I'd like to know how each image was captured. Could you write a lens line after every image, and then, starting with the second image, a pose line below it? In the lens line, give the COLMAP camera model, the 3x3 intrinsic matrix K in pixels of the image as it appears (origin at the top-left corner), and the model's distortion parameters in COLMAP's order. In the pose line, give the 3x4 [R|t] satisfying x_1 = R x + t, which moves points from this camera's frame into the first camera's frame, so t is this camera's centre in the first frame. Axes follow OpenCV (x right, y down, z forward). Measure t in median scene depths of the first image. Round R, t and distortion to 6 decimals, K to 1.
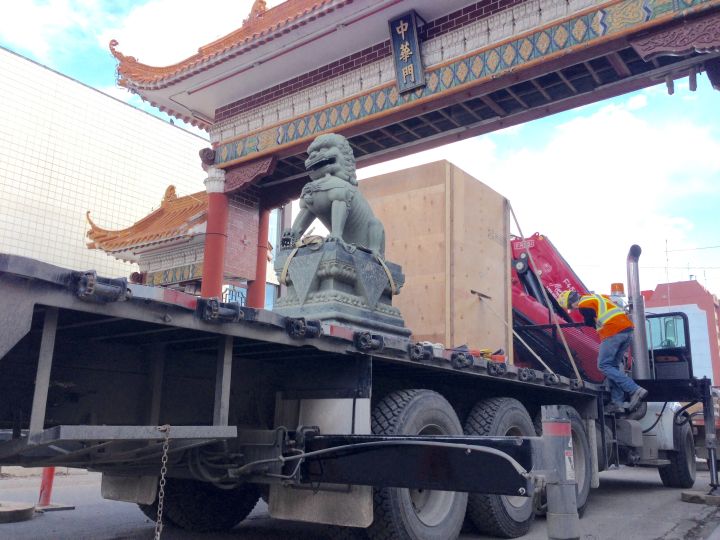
lens RADIAL K [[657.2, 0, 360.0], [0, 657.2, 270.0], [0, 0, 1]] dist [0.000948, -0.004920]
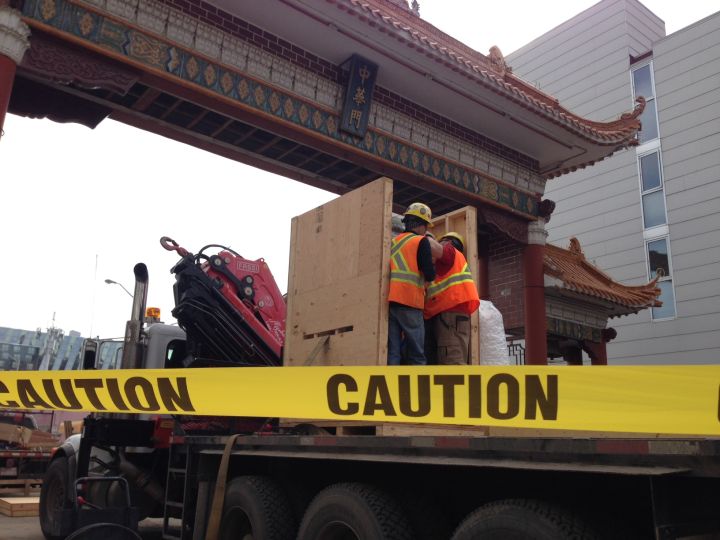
lens RADIAL K [[657.2, 0, 360.0], [0, 657.2, 270.0], [0, 0, 1]] dist [0.000948, -0.004920]
pose [[0.235850, 0.255116, 0.937705, -0.783217], [-0.256683, 0.947011, -0.193088, 0.105103], [-0.937277, -0.195153, 0.288837, 0.655798]]
